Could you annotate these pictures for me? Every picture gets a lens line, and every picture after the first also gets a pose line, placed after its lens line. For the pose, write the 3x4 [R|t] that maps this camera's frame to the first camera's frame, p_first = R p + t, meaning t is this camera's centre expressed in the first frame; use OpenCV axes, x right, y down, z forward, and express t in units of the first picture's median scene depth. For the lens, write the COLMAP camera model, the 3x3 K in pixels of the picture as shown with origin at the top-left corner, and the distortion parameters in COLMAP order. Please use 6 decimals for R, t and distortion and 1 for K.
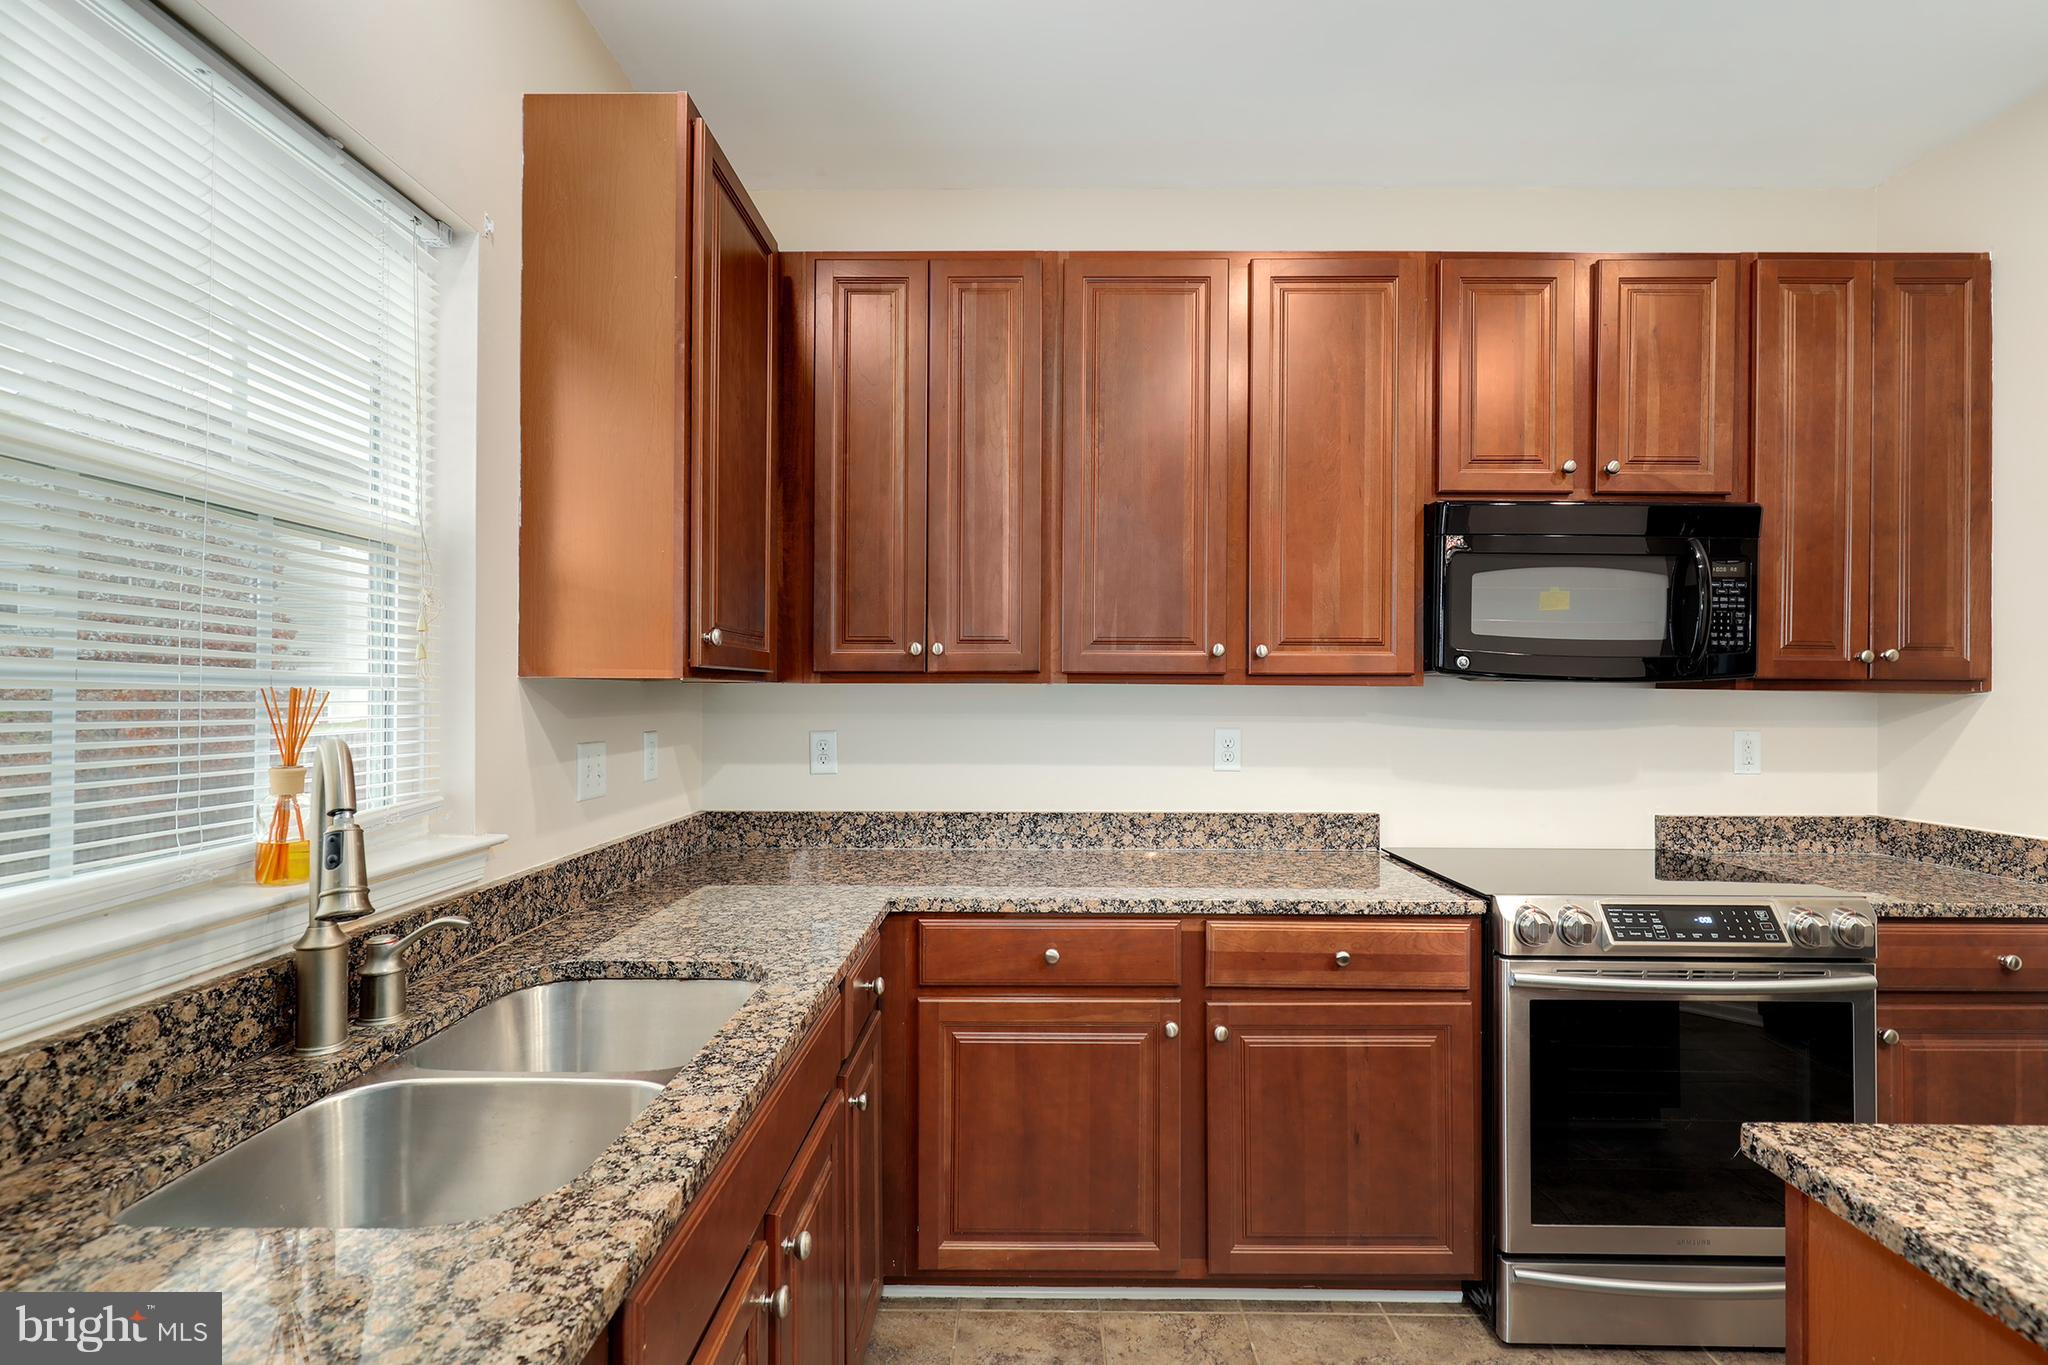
lens RADIAL K [[929.1, 0, 1028.6], [0, 929.1, 685.6], [0, 0, 1]] dist [-0.000627, -0.000098]
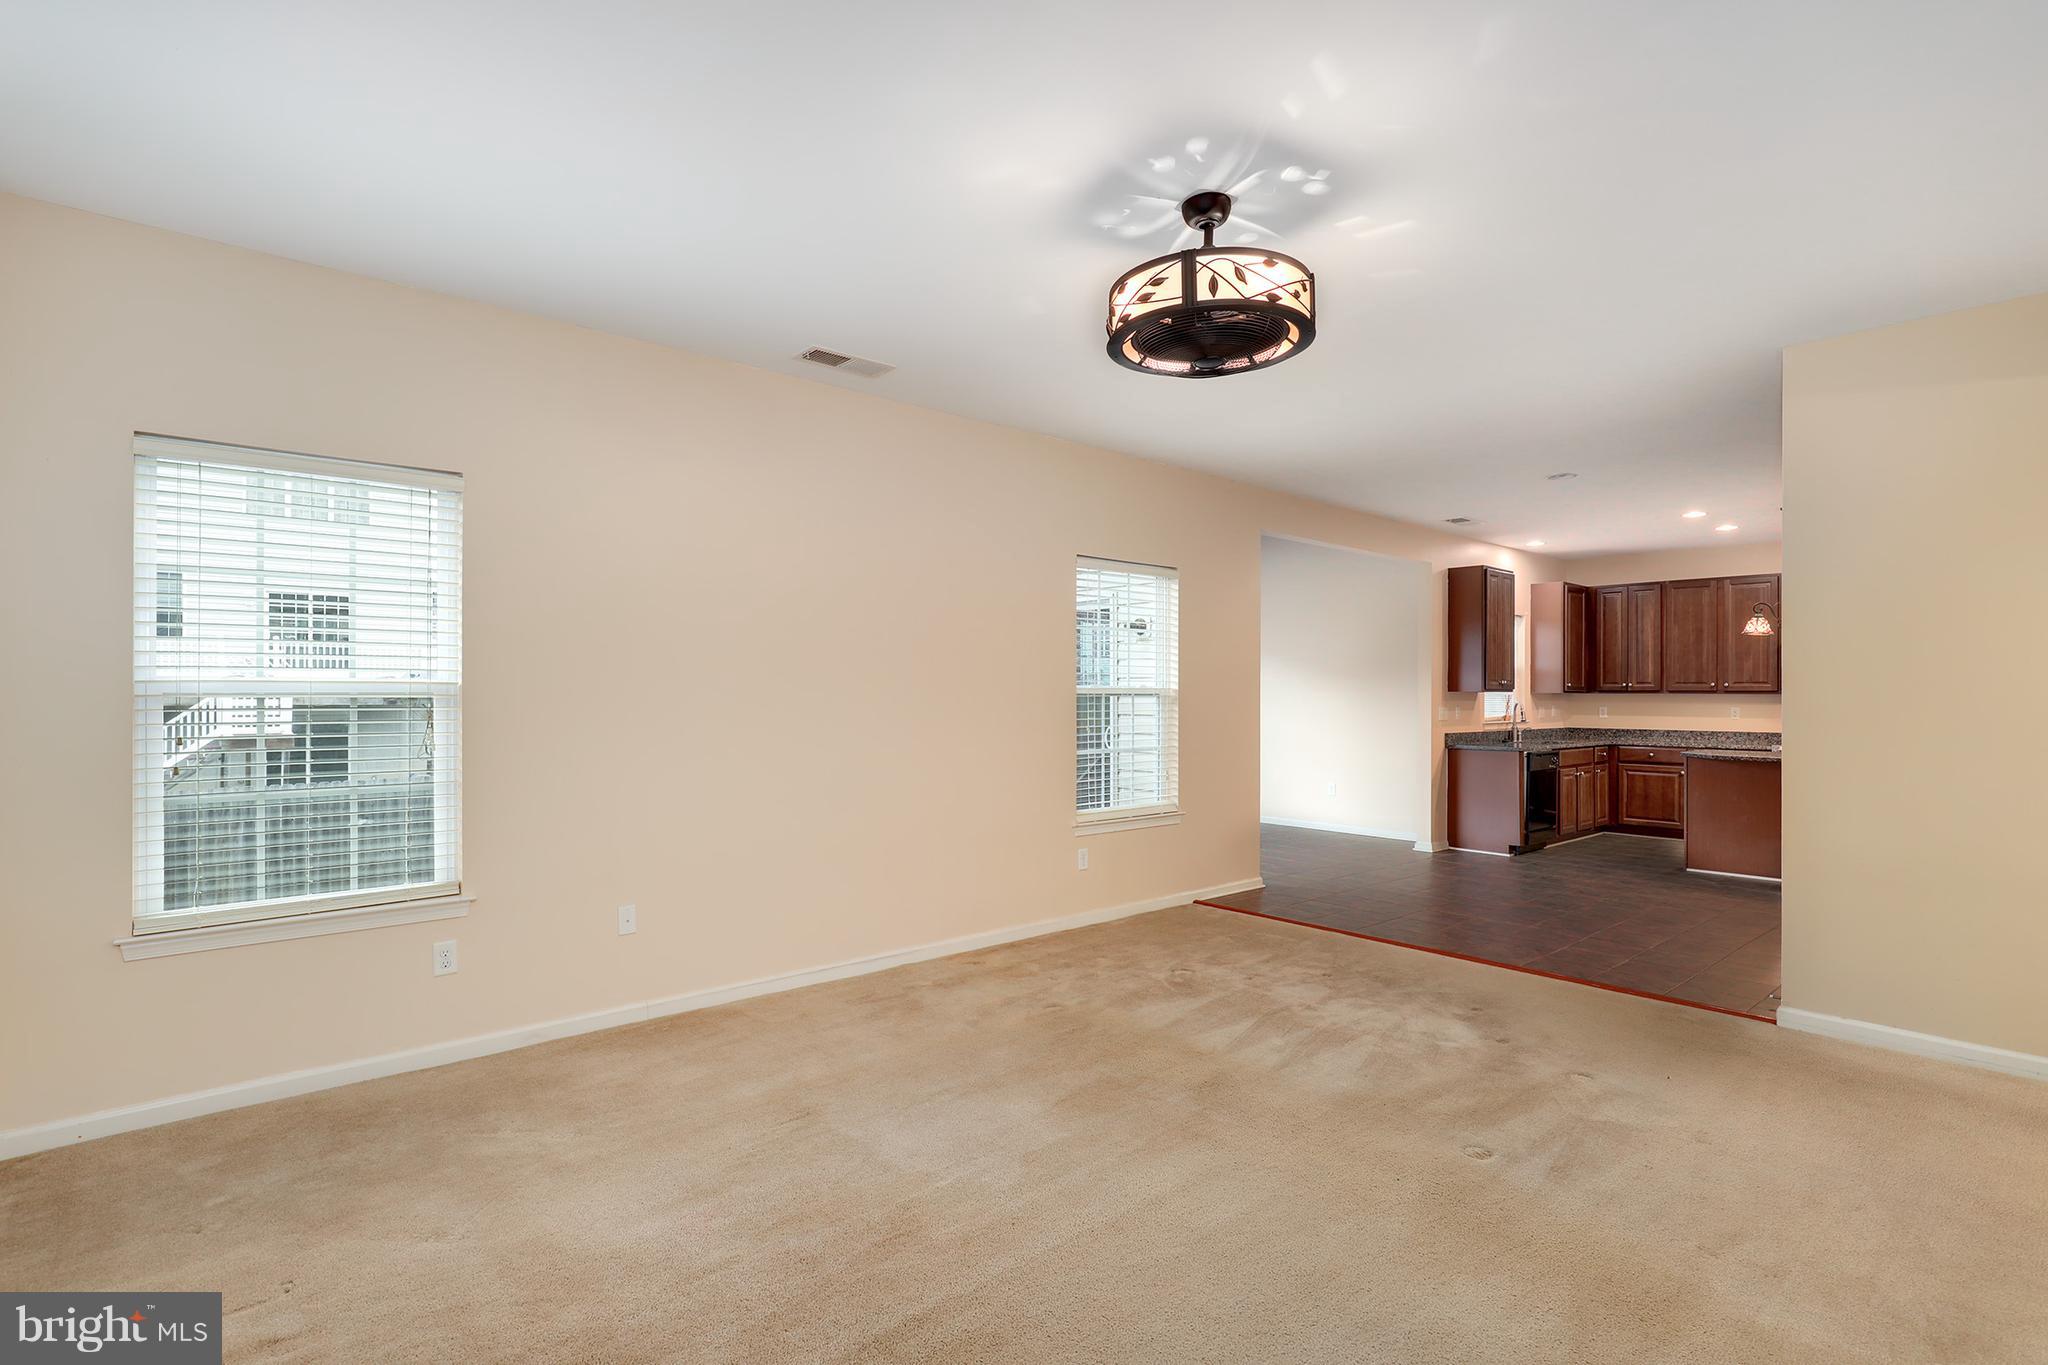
lens RADIAL K [[987.0, 0, 1030.6], [0, 987.0, 688.9], [0, 0, 1]] dist [-0.003118, -0.000386]
pose [[0.671440, -0.005460, -0.741038, 1.345524], [0.002180, 0.999983, -0.005393, -0.005461], [0.741055, 0.002006, 0.671441, -3.849659]]
